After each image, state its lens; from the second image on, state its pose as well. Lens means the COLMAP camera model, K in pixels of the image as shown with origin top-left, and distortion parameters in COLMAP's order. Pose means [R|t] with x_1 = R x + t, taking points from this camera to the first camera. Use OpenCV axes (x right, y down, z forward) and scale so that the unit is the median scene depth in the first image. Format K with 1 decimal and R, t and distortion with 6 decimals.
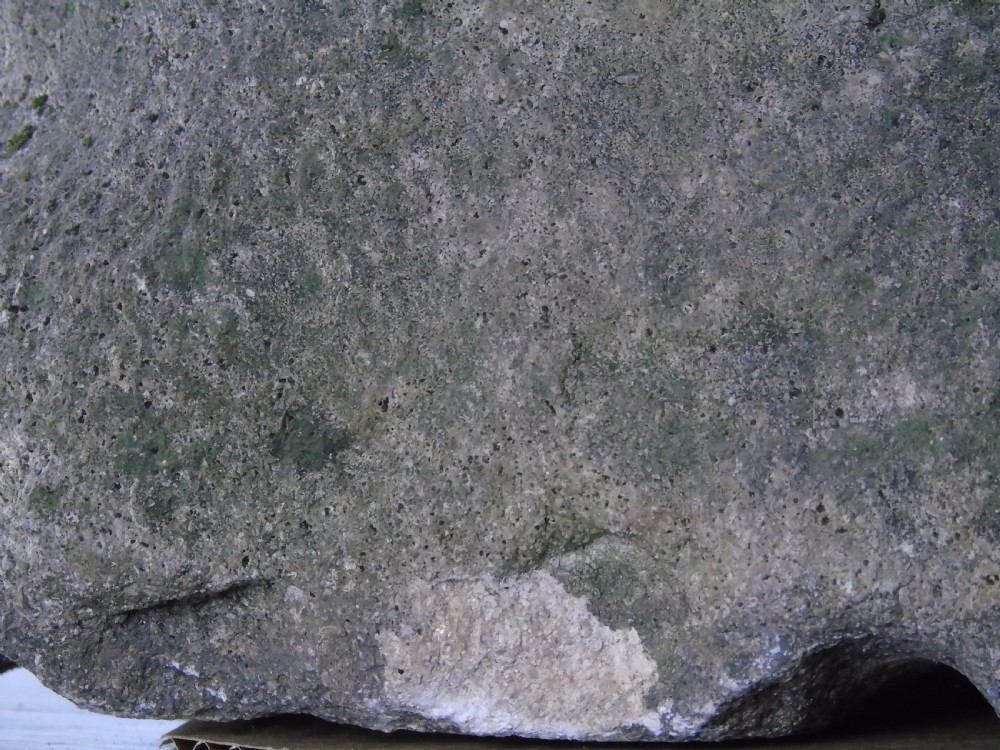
lens RADIAL K [[4619.3, 0, 498.5], [0, 4619.3, 376.0], [0, 0, 1]] dist [-1.181558, 0.000000]
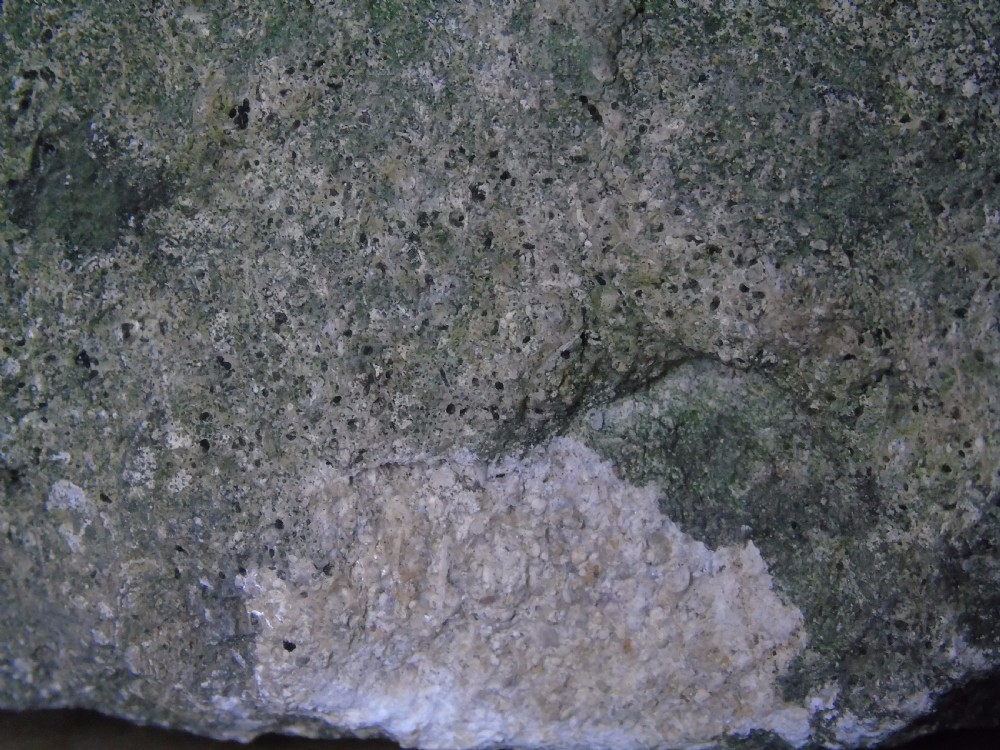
lens RADIAL K [[4619.3, 0, 486.7], [0, 4619.3, 334.4], [0, 0, 1]] dist [-1.181558, 0.000000]
pose [[0.994863, -0.038813, 0.093494, -0.045533], [0.032532, 0.997168, 0.067801, -0.002877], [-0.095861, -0.064411, 0.993309, 0.506508]]
